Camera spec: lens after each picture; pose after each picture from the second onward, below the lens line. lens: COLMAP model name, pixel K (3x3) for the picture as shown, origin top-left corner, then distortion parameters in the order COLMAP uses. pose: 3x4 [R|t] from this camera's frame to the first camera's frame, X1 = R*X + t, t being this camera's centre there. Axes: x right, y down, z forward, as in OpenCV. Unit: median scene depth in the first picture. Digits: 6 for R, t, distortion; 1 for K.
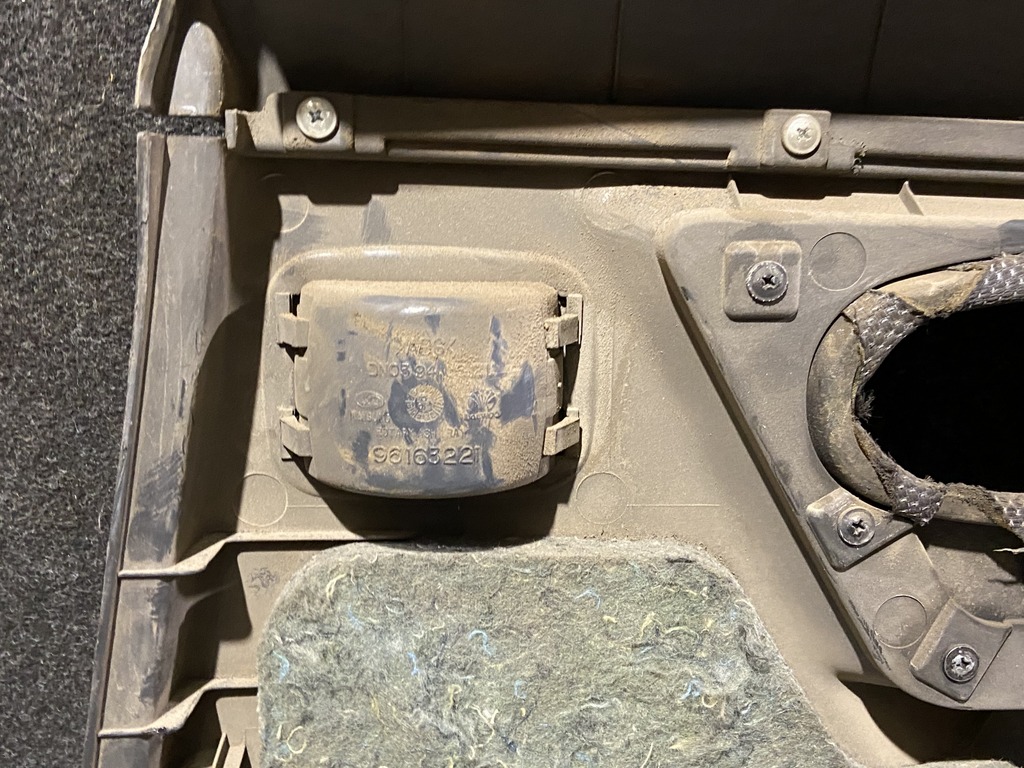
lens RADIAL K [[1023.4, 0, 513.9], [0, 1023.4, 363.8], [0, 0, 1]] dist [0.114673, -0.152844]
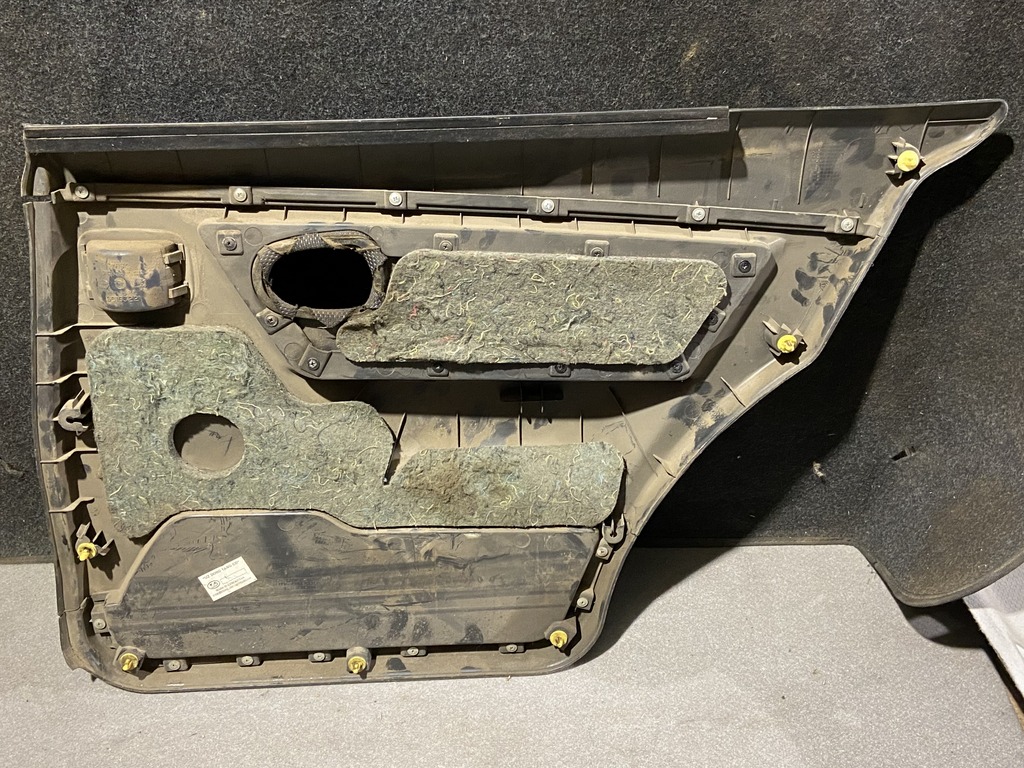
lens RADIAL K [[1023.4, 0, 513.9], [0, 1023.4, 363.8], [0, 0, 1]] dist [0.114673, -0.152844]
pose [[0.998411, 0.000118, -0.056358, 1.192578], [0.010464, 0.982222, 0.187434, -0.278239], [0.055378, -0.187726, 0.980659, -1.953884]]
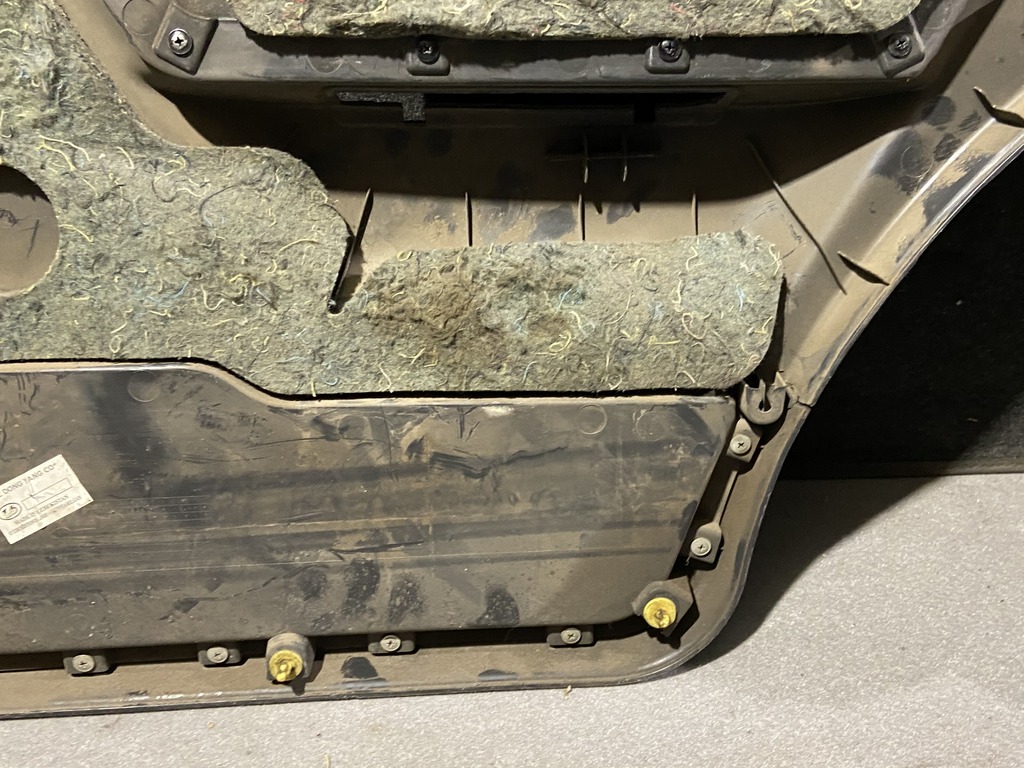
lens RADIAL K [[1035.2, 0, 506.7], [0, 1035.2, 376.2], [0, 0, 1]] dist [0.120605, -0.162404]
pose [[0.997651, -0.019195, -0.065753, 1.007245], [0.026524, 0.993301, 0.112469, 0.617055], [0.063153, -0.113949, 0.991477, -0.586056]]
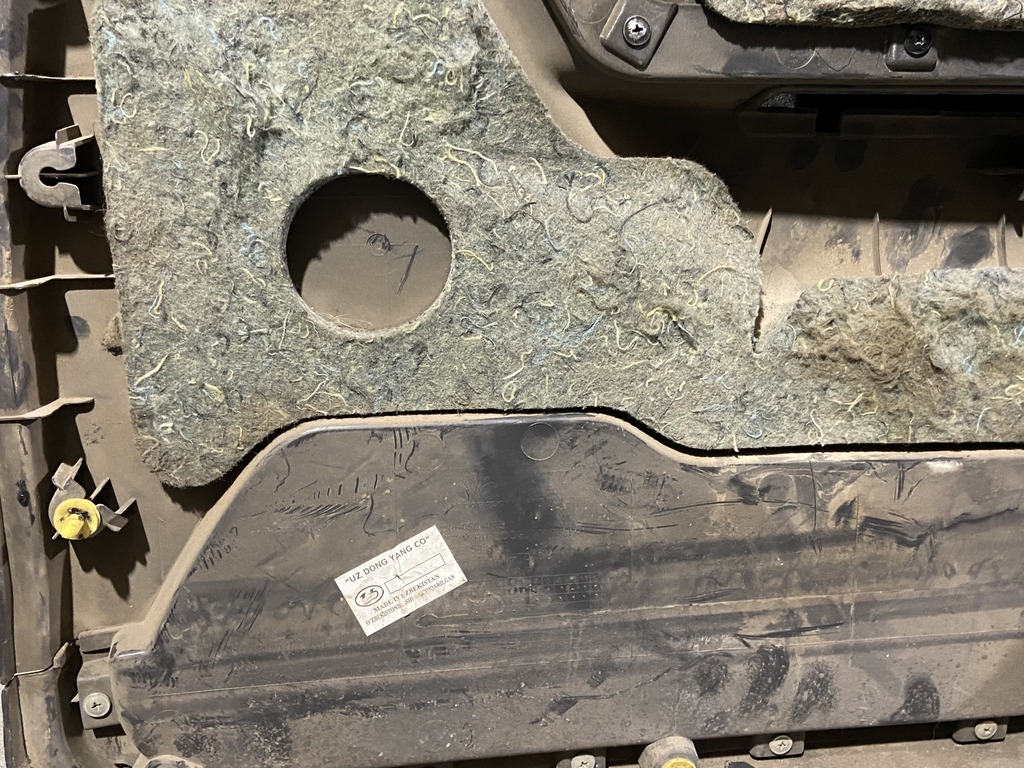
lens RADIAL K [[1035.2, 0, 506.7], [0, 1035.2, 376.2], [0, 0, 1]] dist [0.120605, -0.162404]
pose [[0.999362, -0.031105, 0.017549, 0.228105], [0.029929, 0.997521, 0.063695, 0.628781], [-0.019486, -0.063129, 0.997815, -0.336424]]
